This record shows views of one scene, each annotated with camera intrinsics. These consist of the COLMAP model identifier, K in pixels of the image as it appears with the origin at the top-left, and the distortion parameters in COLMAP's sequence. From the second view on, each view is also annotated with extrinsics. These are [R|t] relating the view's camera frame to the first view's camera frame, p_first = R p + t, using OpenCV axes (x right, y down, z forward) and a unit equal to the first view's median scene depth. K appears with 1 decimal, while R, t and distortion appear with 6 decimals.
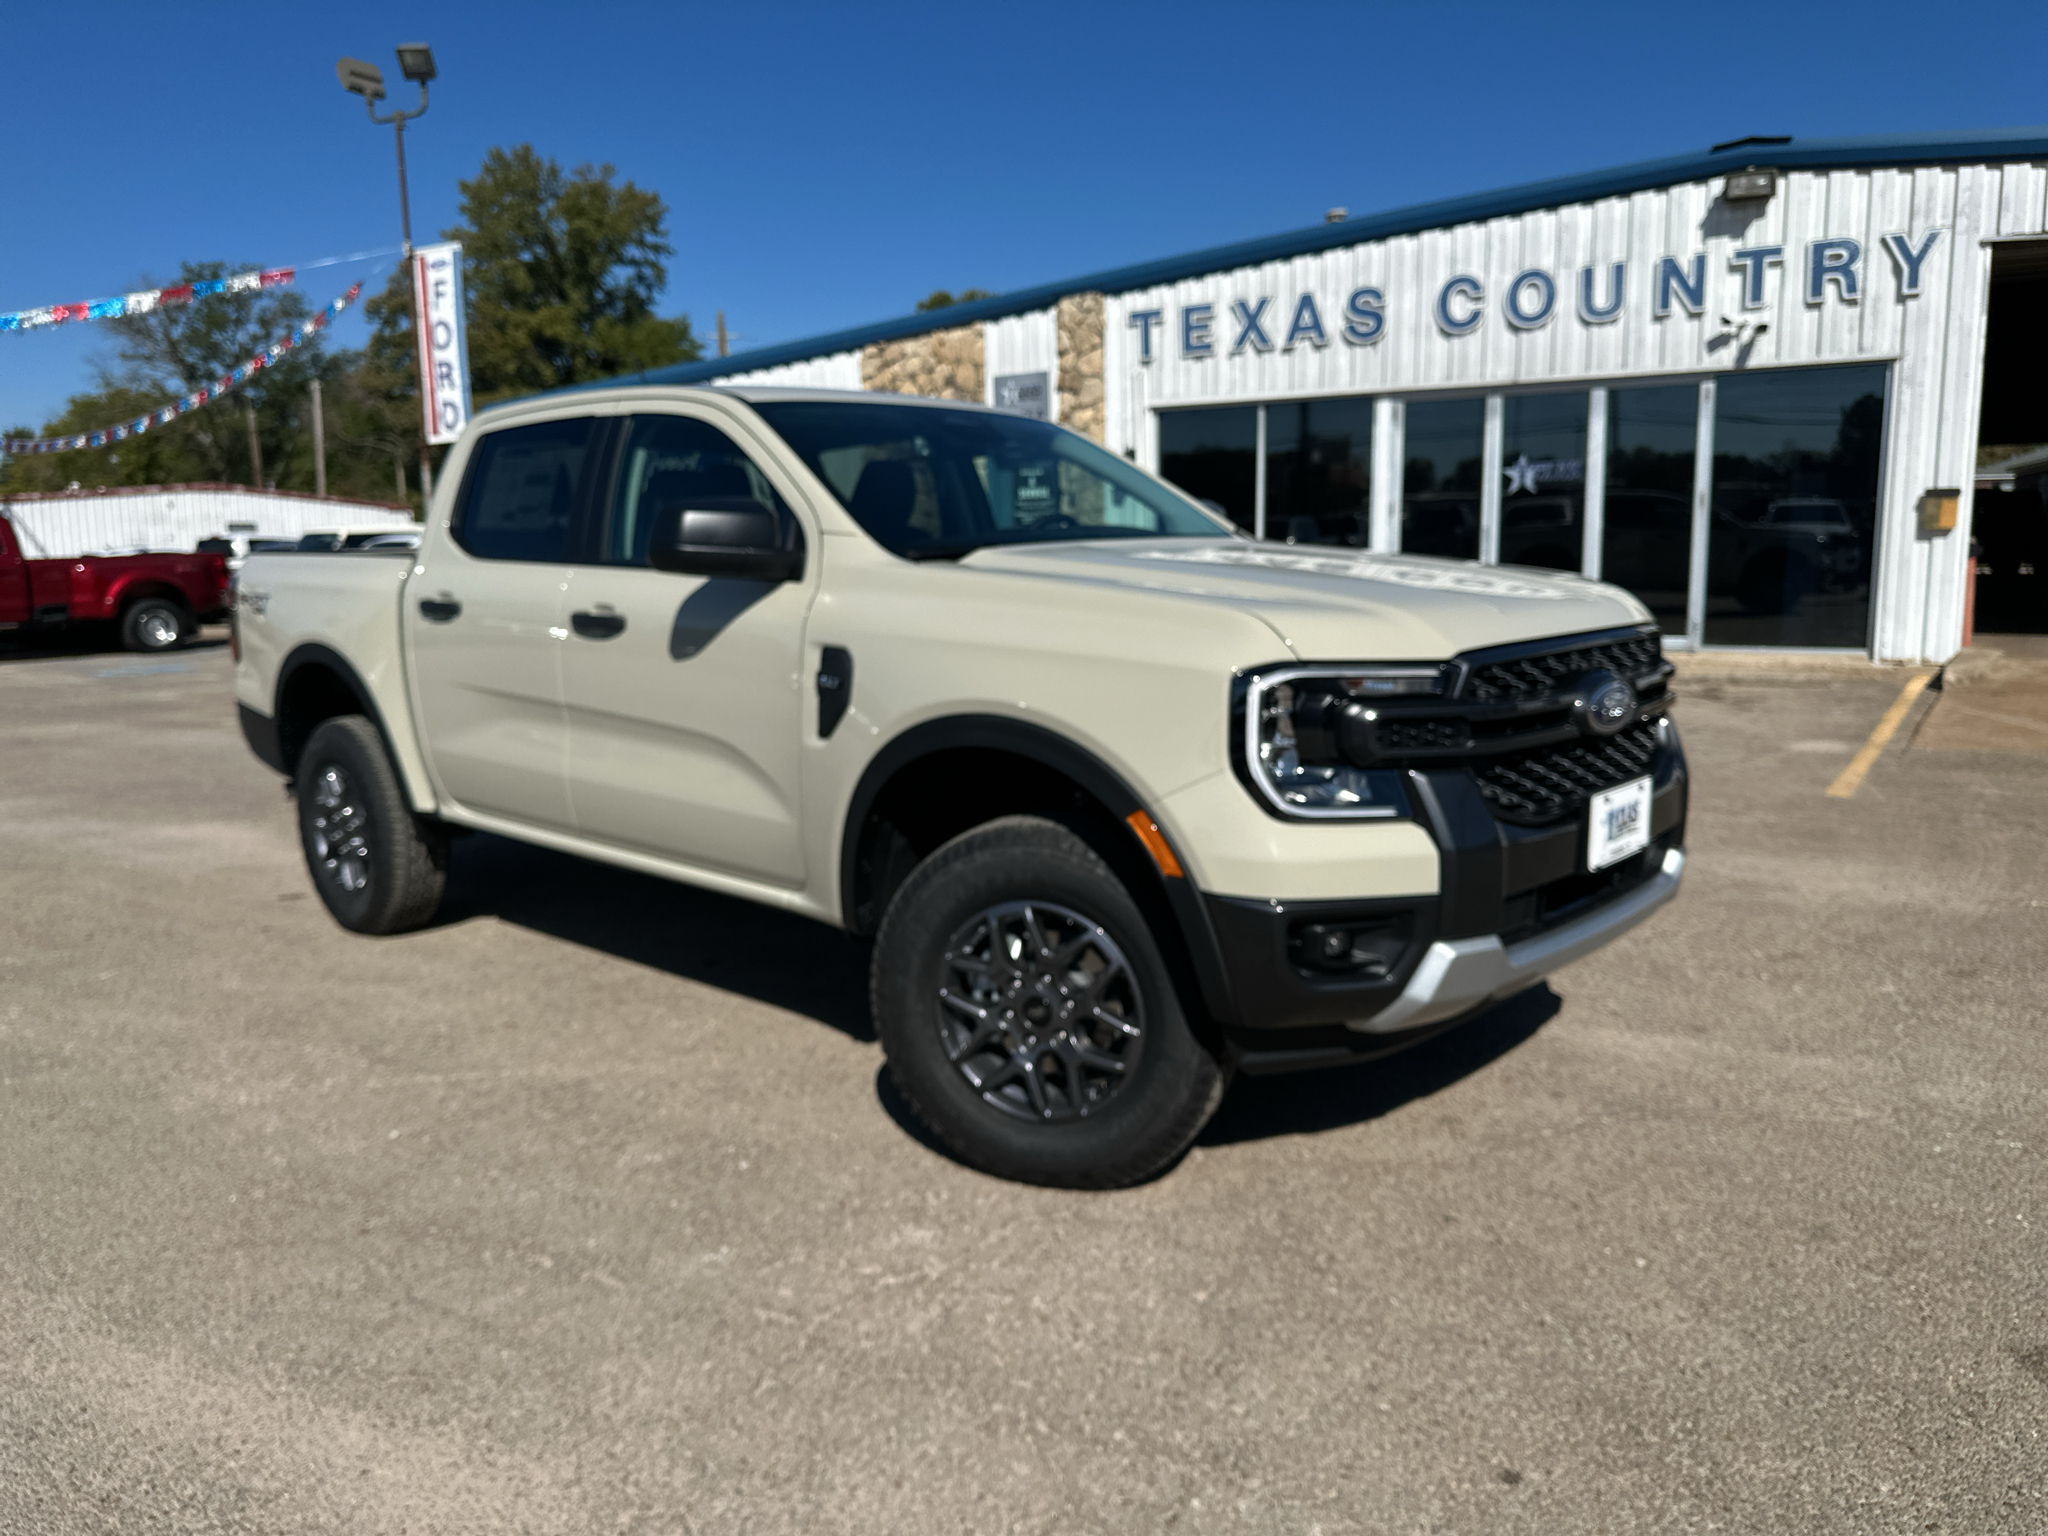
lens RADIAL K [[1516.6, 0, 1030.6], [0, 1516.6, 760.5], [0, 0, 1]] dist [0.000558, -0.017117]
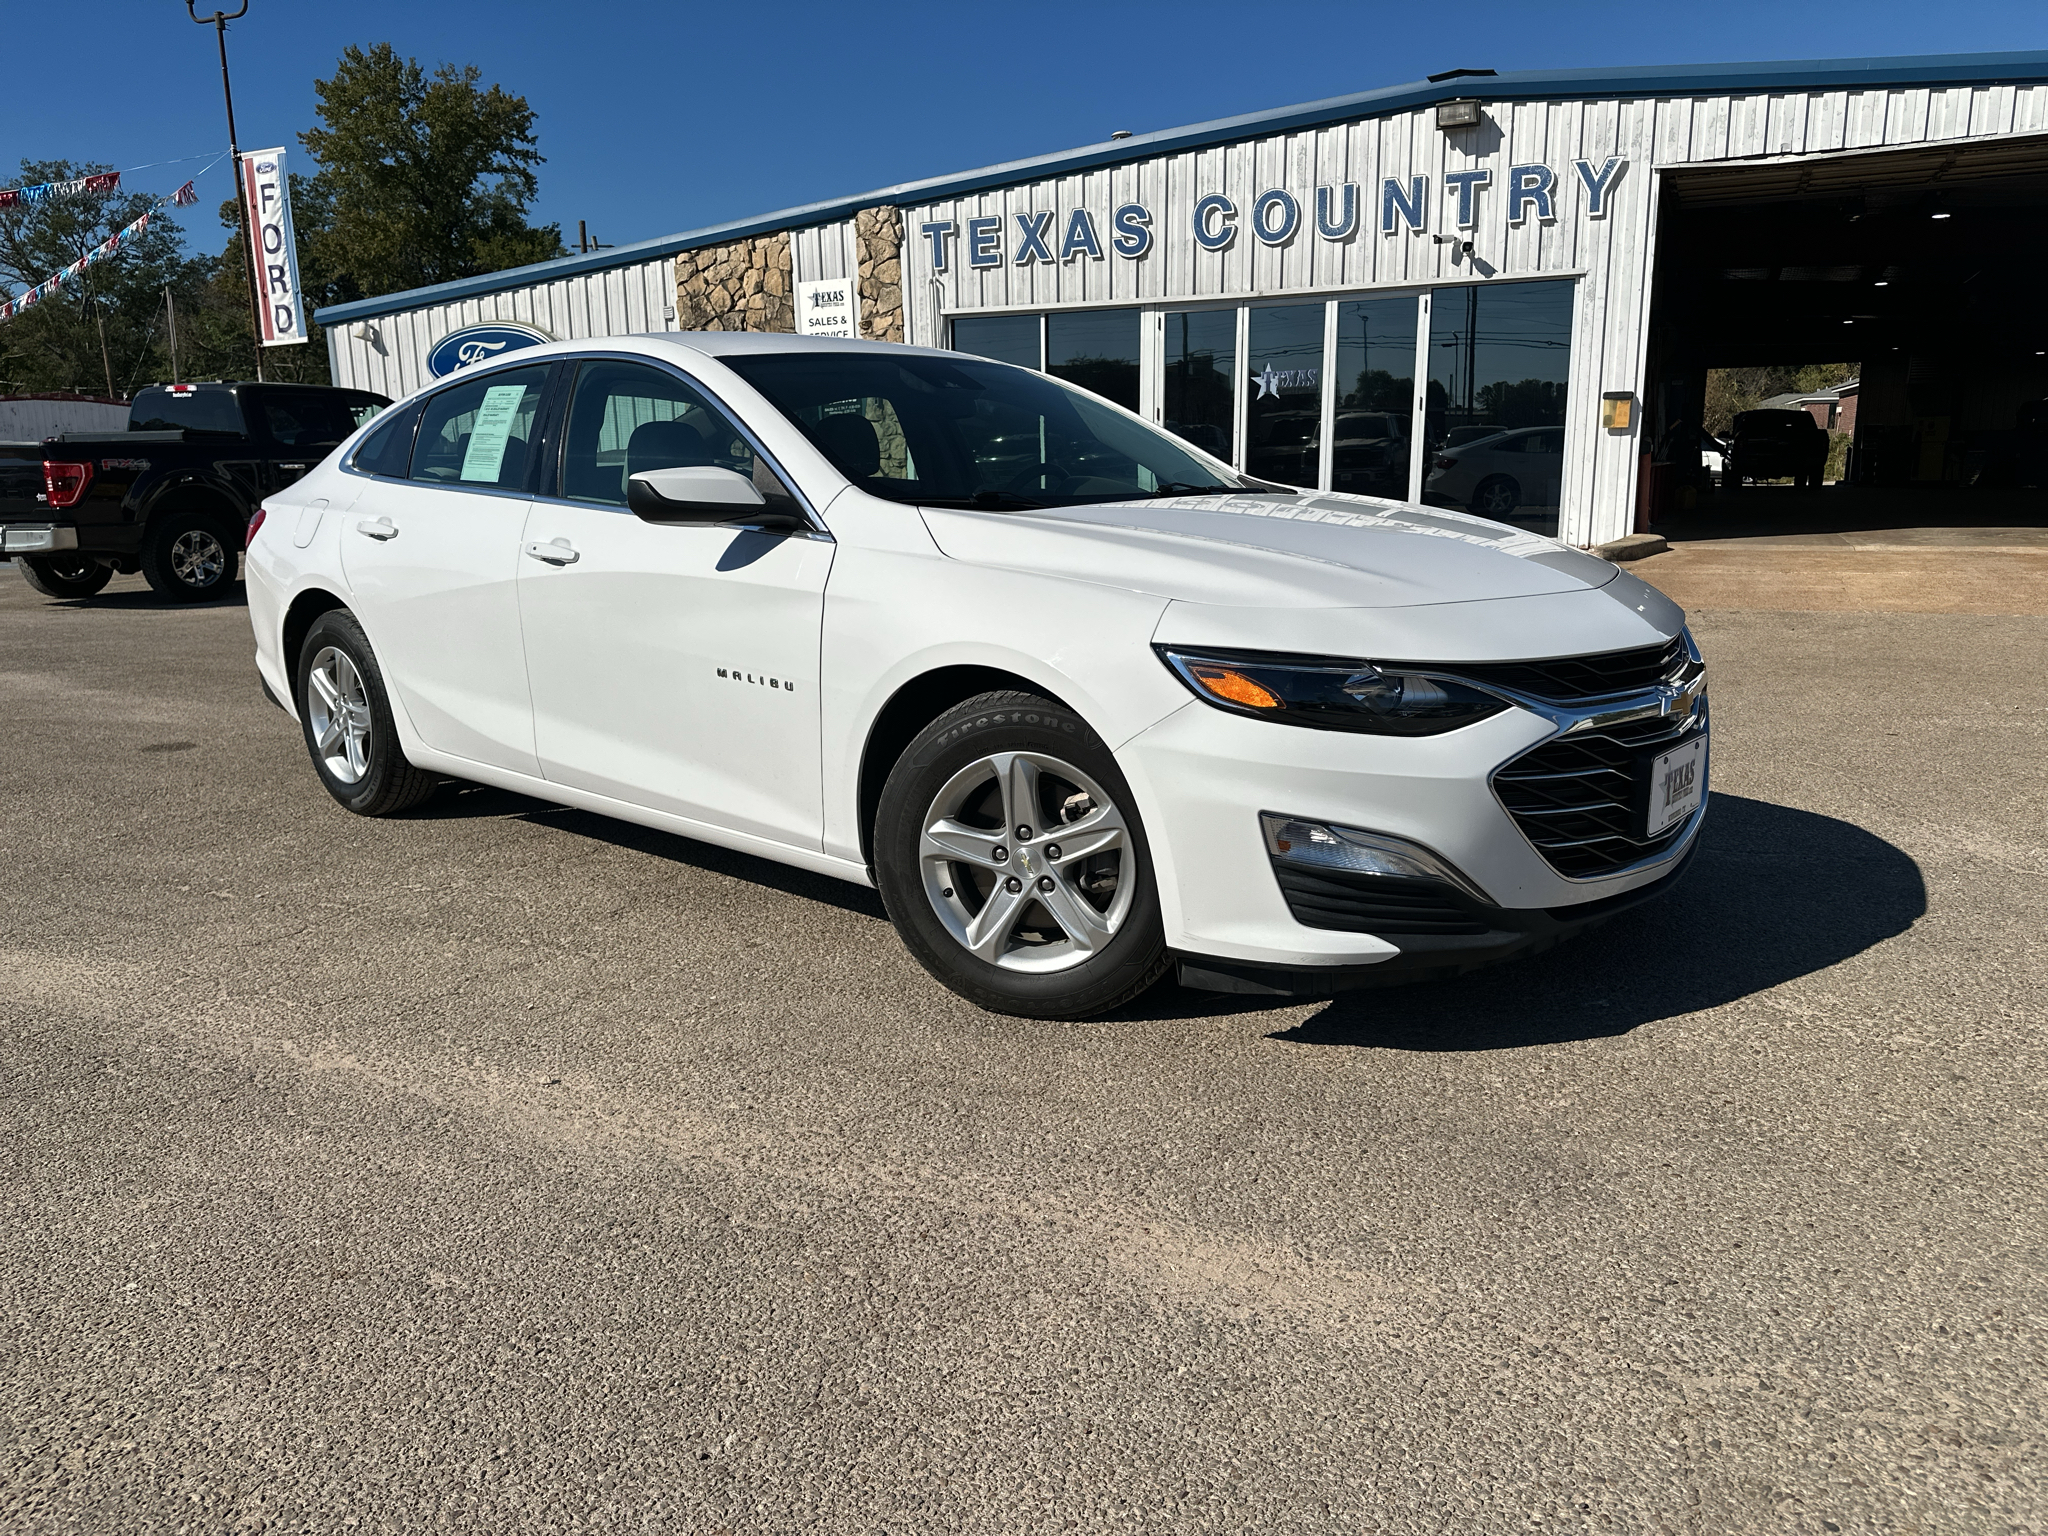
lens RADIAL K [[1498.7, 0, 1041.7], [0, 1498.7, 769.4], [0, 0, 1]] dist [0.018788, -0.034290]
pose [[0.997461, -0.010846, 0.070384, 0.076475], [0.006737, 0.998273, 0.058357, 0.028556], [-0.070895, -0.057735, 0.995811, -0.089608]]
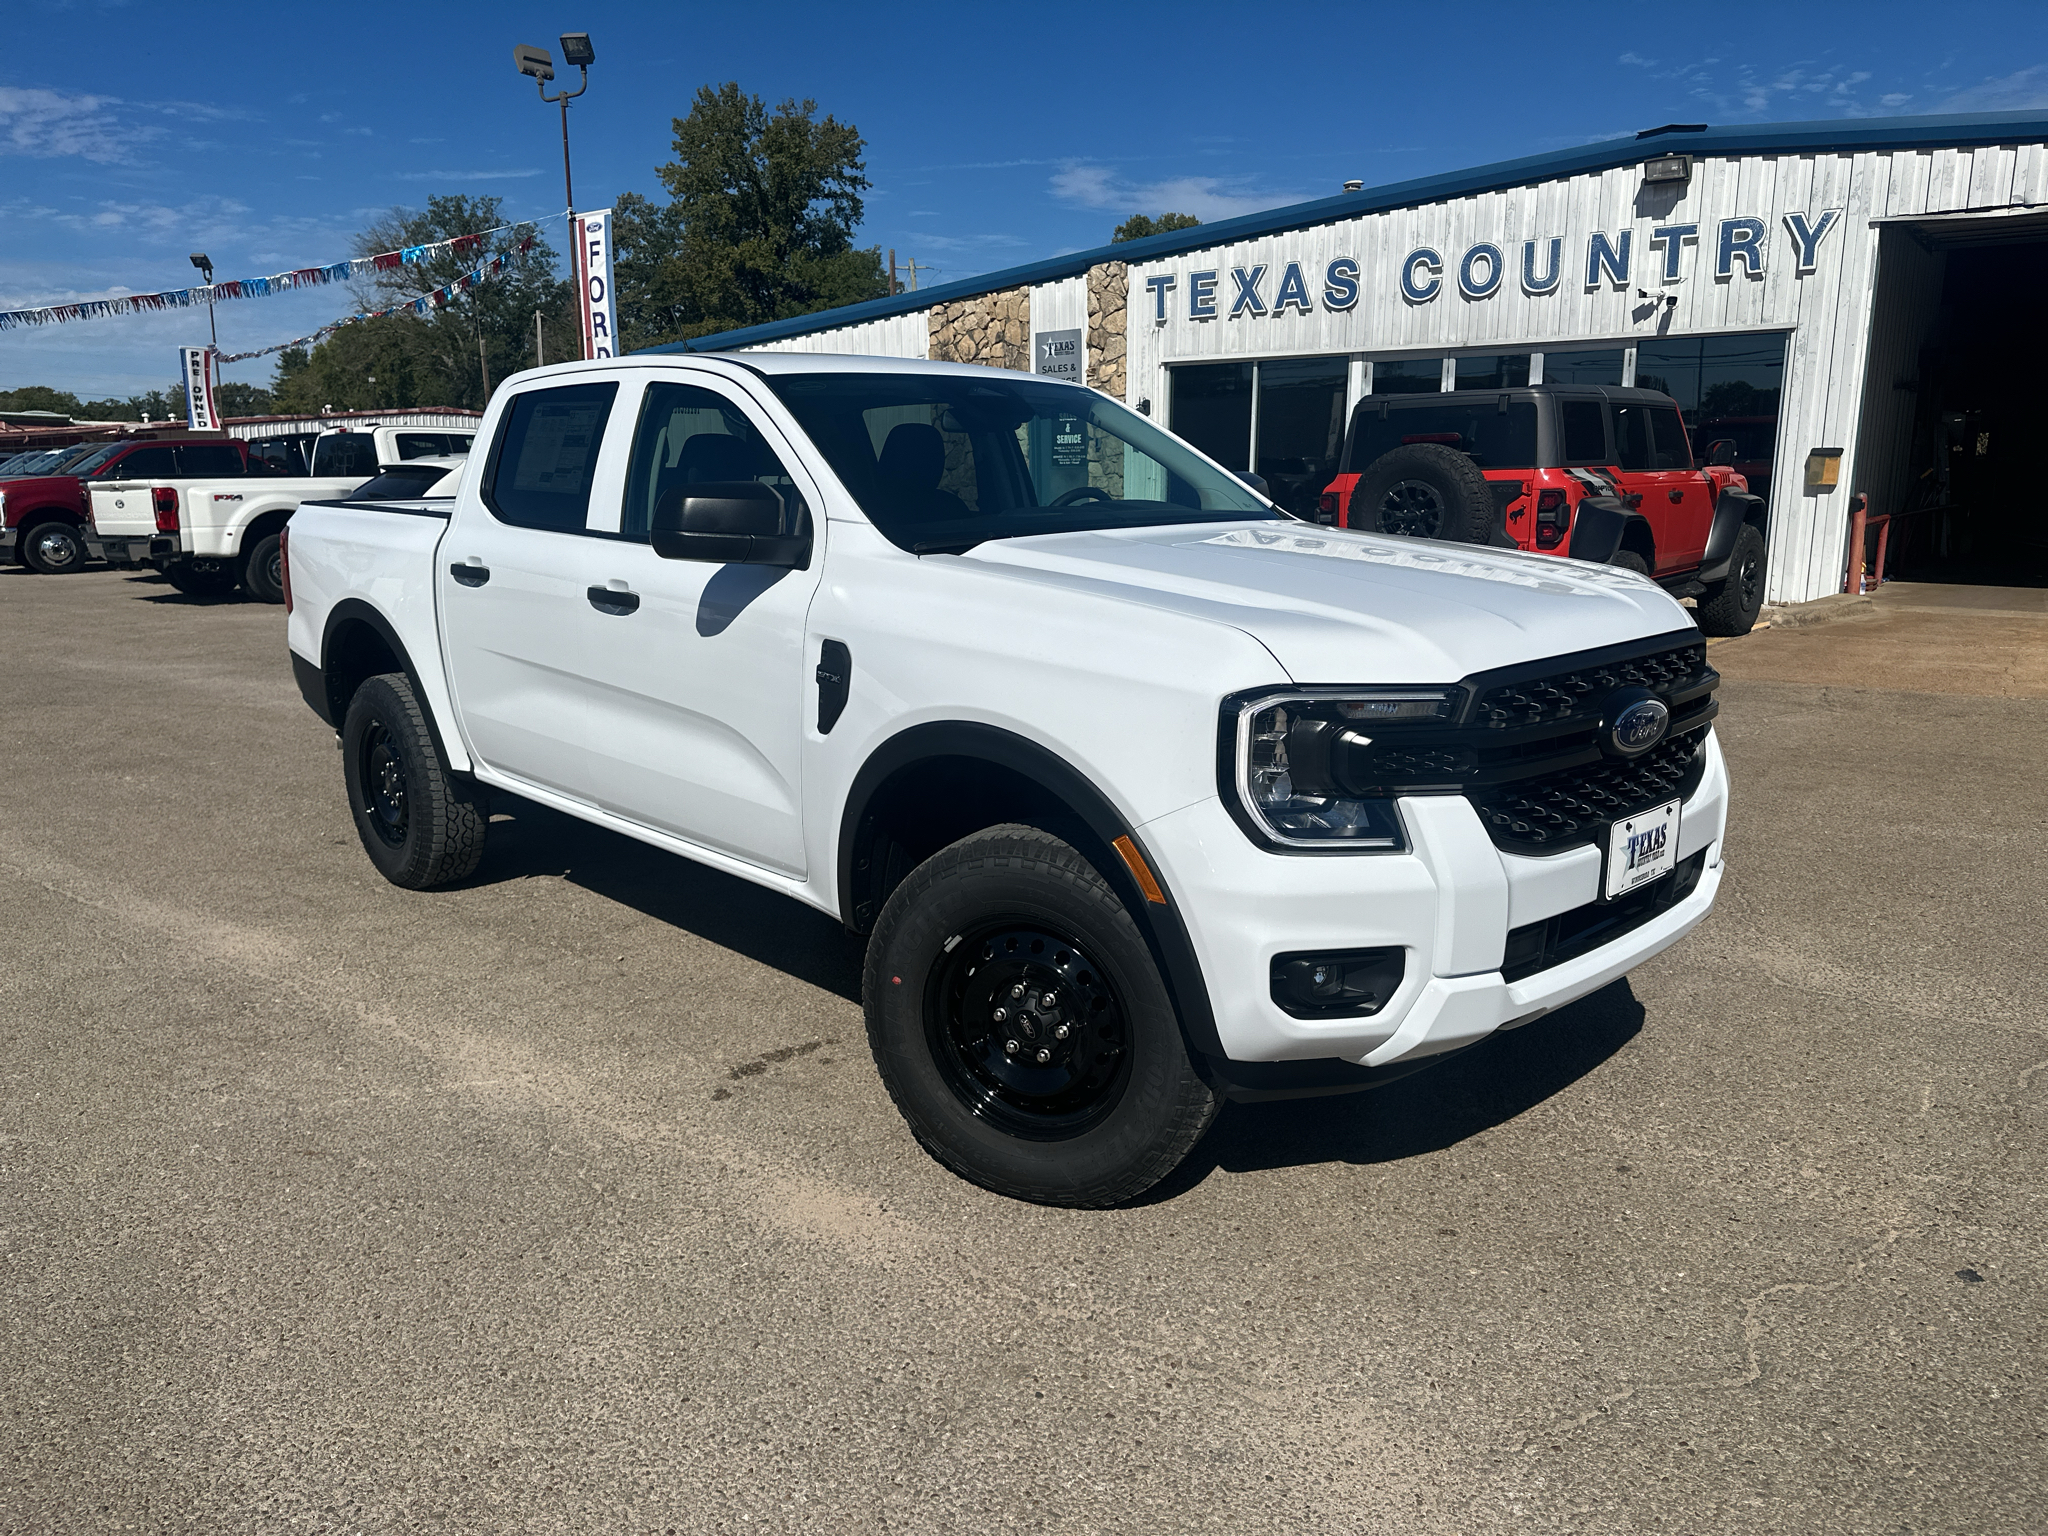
lens RADIAL K [[1498.7, 0, 1022.7], [0, 1498.7, 767.9], [0, 0, 1]] dist [0.018788, -0.034290]
pose [[0.989428, 0.042956, -0.138516, 0.155422], [-0.035208, 0.997701, 0.057906, 0.008626], [0.140685, -0.052417, 0.988666, -0.153650]]
